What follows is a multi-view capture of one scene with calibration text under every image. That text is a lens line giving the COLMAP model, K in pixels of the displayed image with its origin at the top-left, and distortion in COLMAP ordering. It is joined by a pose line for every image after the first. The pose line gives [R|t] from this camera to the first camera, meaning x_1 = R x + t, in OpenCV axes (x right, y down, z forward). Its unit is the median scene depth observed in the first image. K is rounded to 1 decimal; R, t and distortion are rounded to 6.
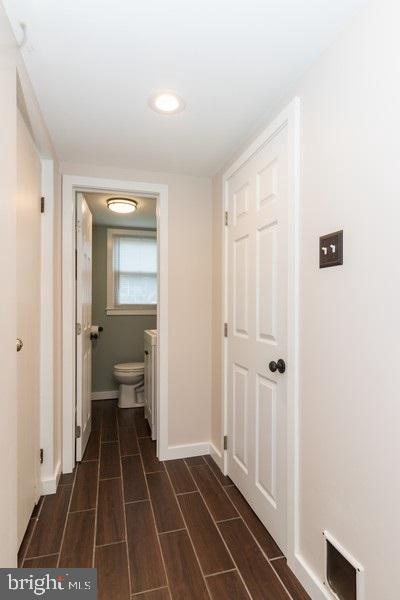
lens RADIAL K [[326.7, 0, 201.7], [0, 326.7, 301.0], [0, 0, 1]] dist [0.001125, 0.000026]
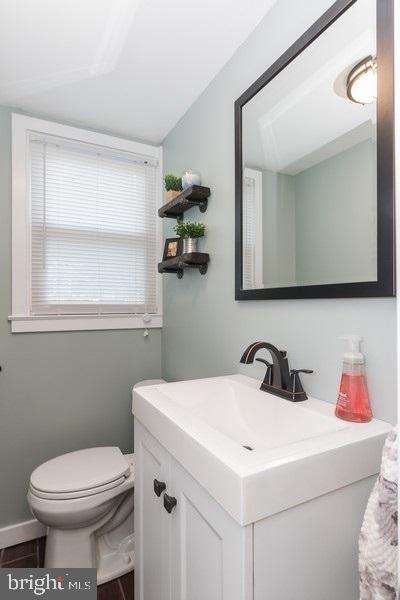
lens RADIAL K [[326.7, 0, 198.2], [0, 326.7, 300.8], [0, 0, 1]] dist [0.001125, 0.000026]
pose [[0.977188, -0.009599, 0.212158, -0.155292], [0.010780, 0.999932, -0.004411, 0.009499], [-0.212102, 0.006598, 0.977225, 0.569176]]
